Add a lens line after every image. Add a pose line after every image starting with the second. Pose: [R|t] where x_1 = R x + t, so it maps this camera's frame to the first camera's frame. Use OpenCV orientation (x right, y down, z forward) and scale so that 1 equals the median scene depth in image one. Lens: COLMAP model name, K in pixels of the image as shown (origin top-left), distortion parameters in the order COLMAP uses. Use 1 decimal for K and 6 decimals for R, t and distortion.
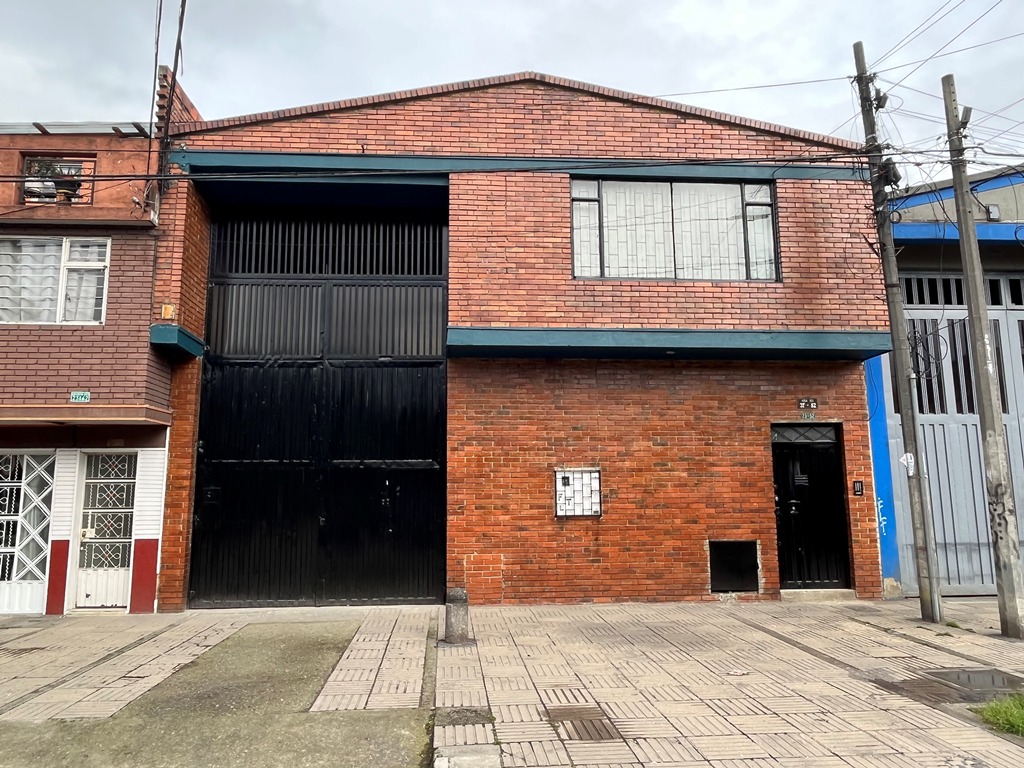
lens RADIAL K [[712.6, 0, 508.9], [0, 712.6, 382.2], [0, 0, 1]] dist [0.002725, 0.001826]
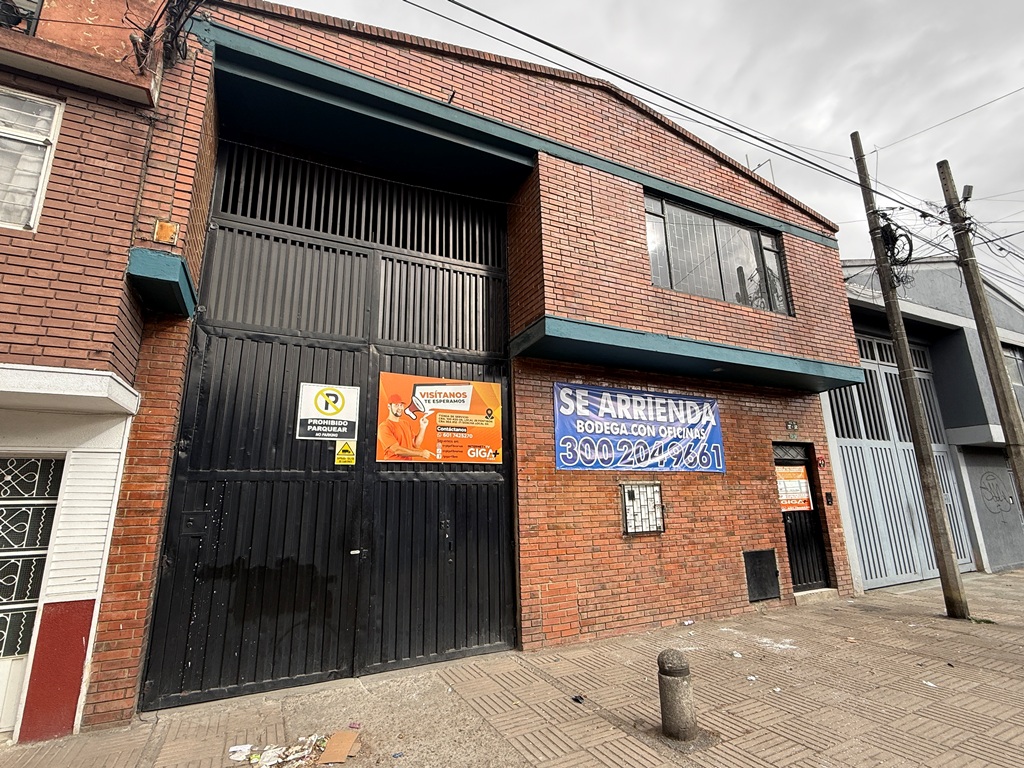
lens RADIAL K [[477.3, 0, 511.1], [0, 477.3, 384.8], [0, 0, 1]] dist [0.000435, -0.000203]
pose [[0.928224, 0.074362, 0.364514, -0.319502], [-0.043101, 0.994717, -0.093169, 0.060366], [-0.369516, 0.070771, 0.926525, 0.473561]]
